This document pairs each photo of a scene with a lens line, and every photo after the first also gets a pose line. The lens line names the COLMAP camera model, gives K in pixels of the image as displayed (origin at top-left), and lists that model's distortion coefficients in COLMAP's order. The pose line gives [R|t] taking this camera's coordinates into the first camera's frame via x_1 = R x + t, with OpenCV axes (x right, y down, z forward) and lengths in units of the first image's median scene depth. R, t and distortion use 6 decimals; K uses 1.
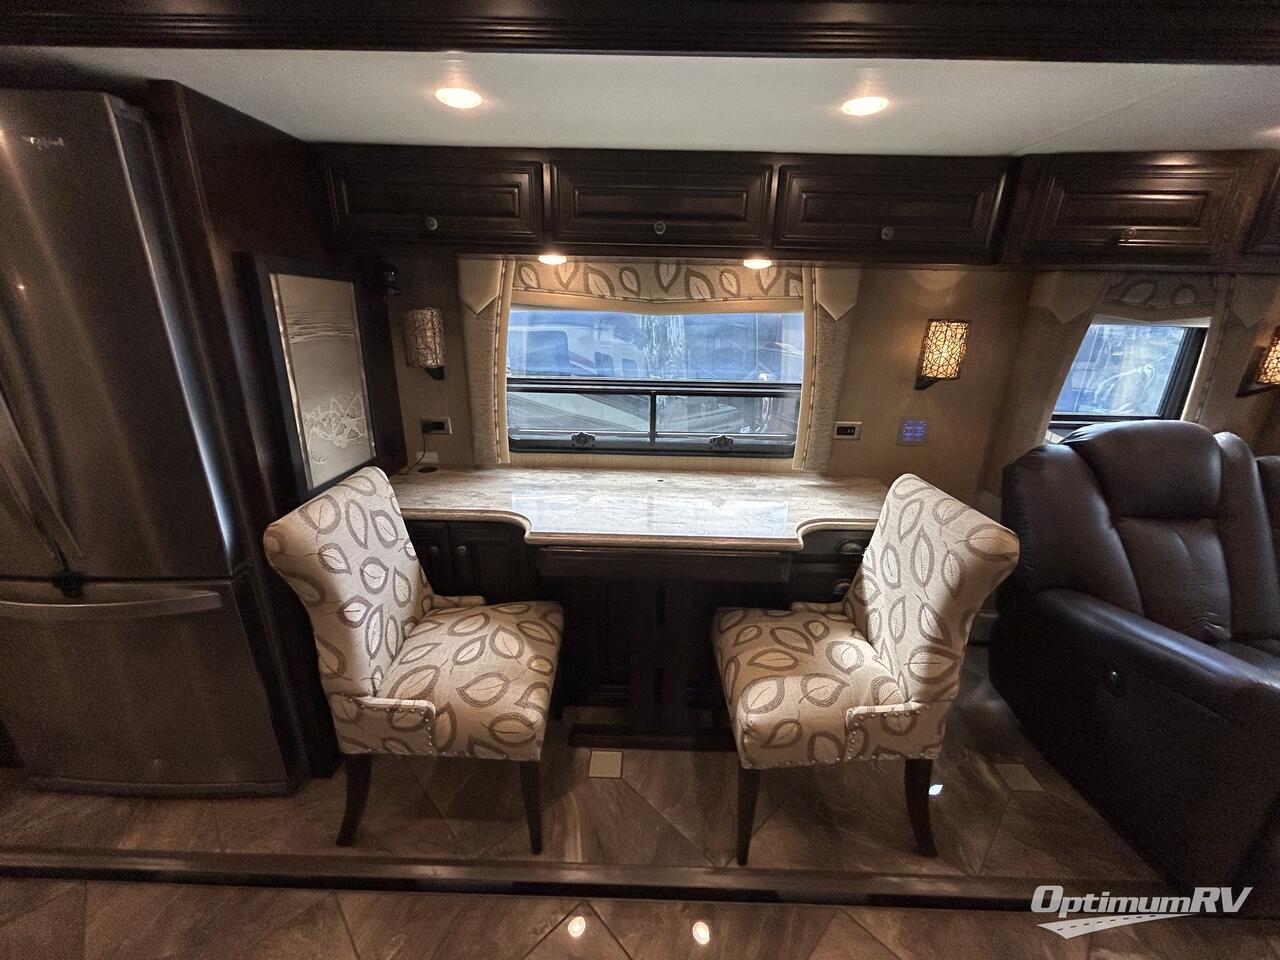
lens RADIAL K [[532.2, 0, 685.5], [0, 532.2, 501.0], [0, 0, 1]] dist [0.002102, 0.000305]
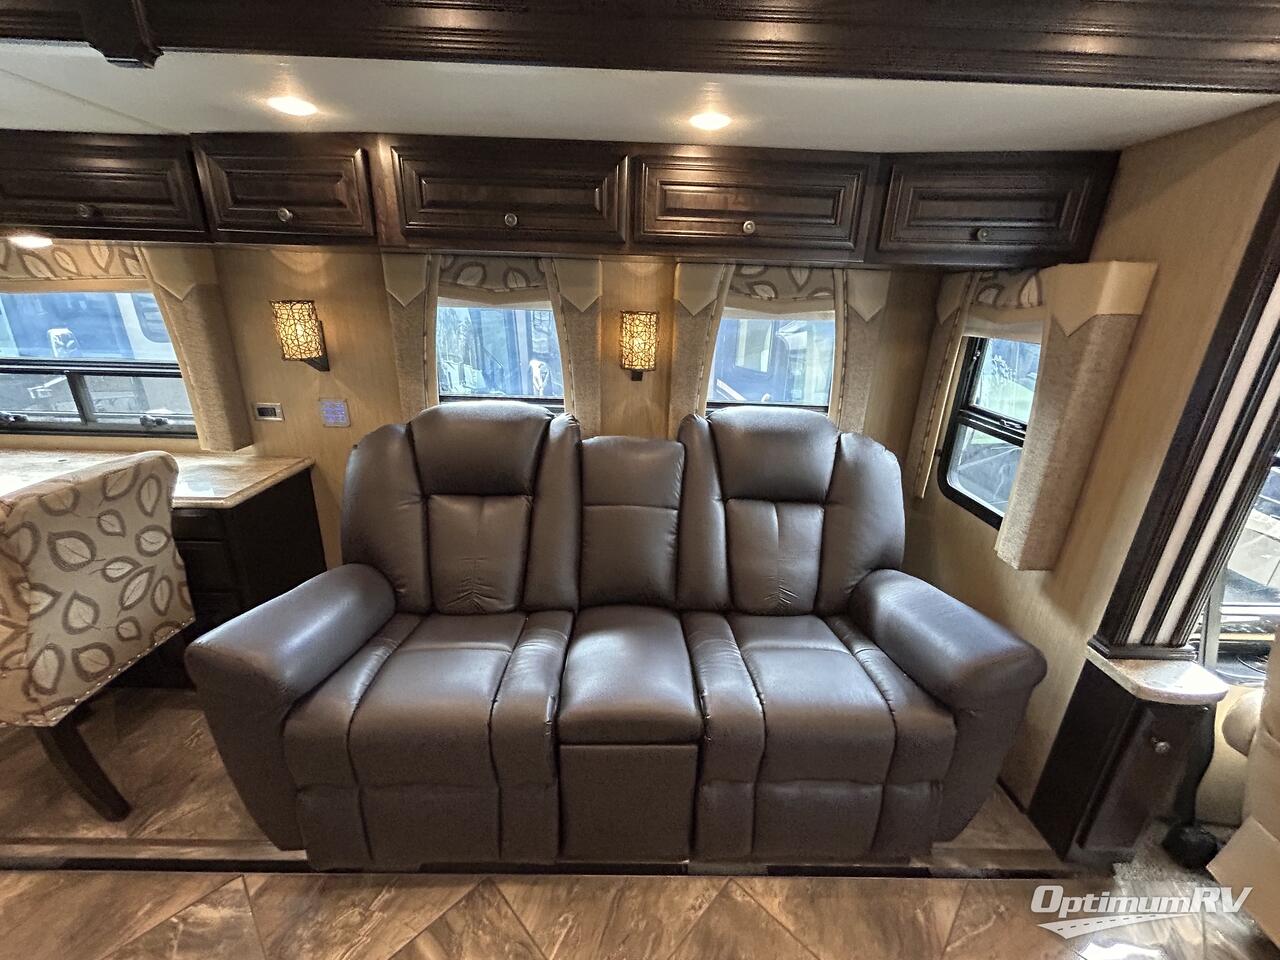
lens RADIAL K [[506.6, 0, 640.0], [0, 506.6, 480.0], [0, 0, 1]] dist [-0.000106, -0.002938]
pose [[0.999632, 0.000448, 0.027120, 1.080929], [-0.000118, 0.999926, -0.012174, 0.010389], [-0.027123, 0.012166, 0.999558, 0.028408]]
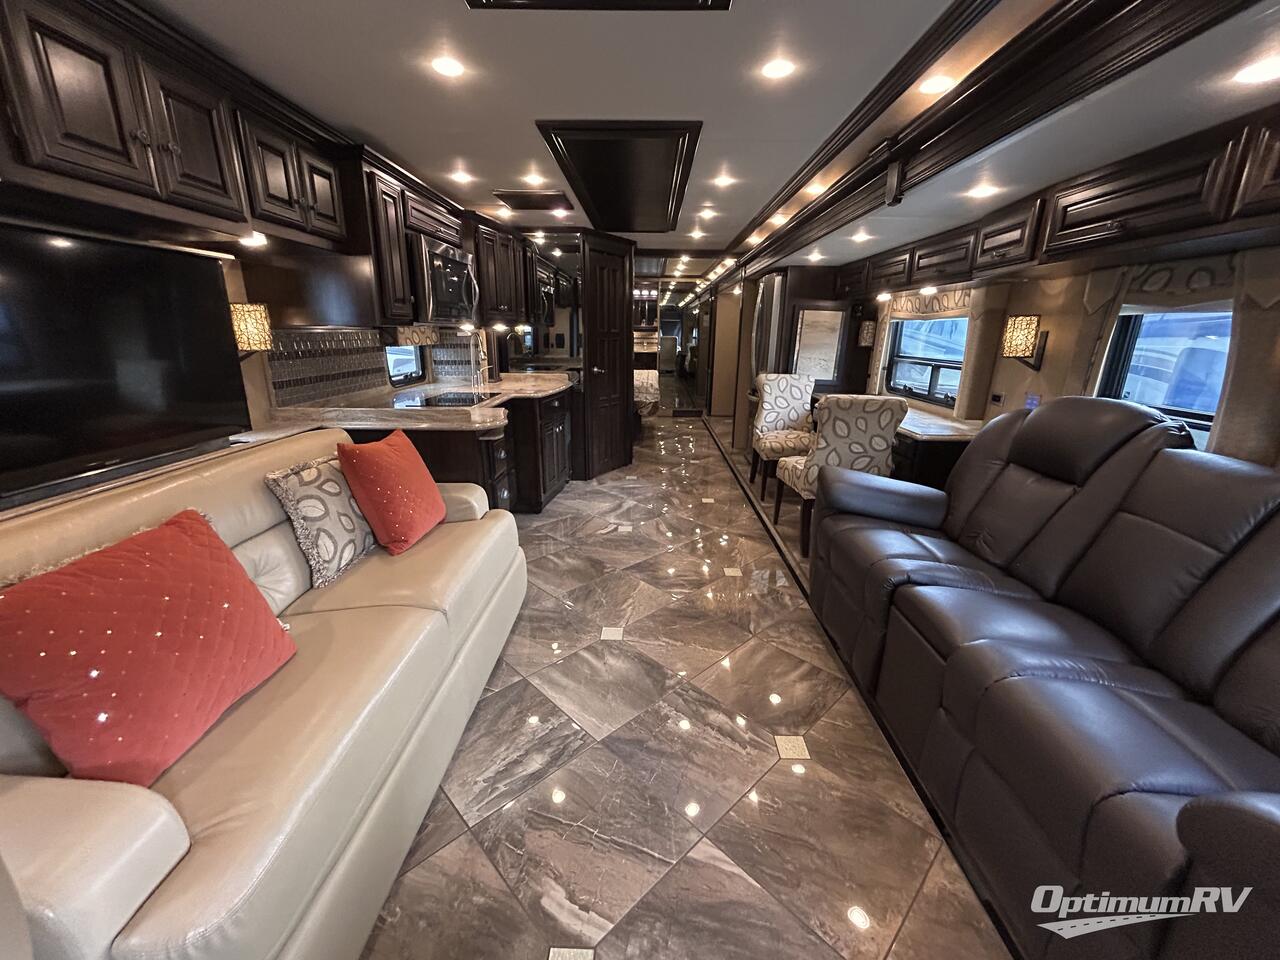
lens RADIAL K [[506.6, 0, 640.0], [0, 506.6, 480.0], [0, 0, 1]] dist [-0.000106, -0.002938]
pose [[-0.011334, 0.261058, -0.965257, 1.809289], [-0.361044, 0.899130, 0.247413, 0.077739], [0.932480, 0.351304, 0.084063, 0.101485]]
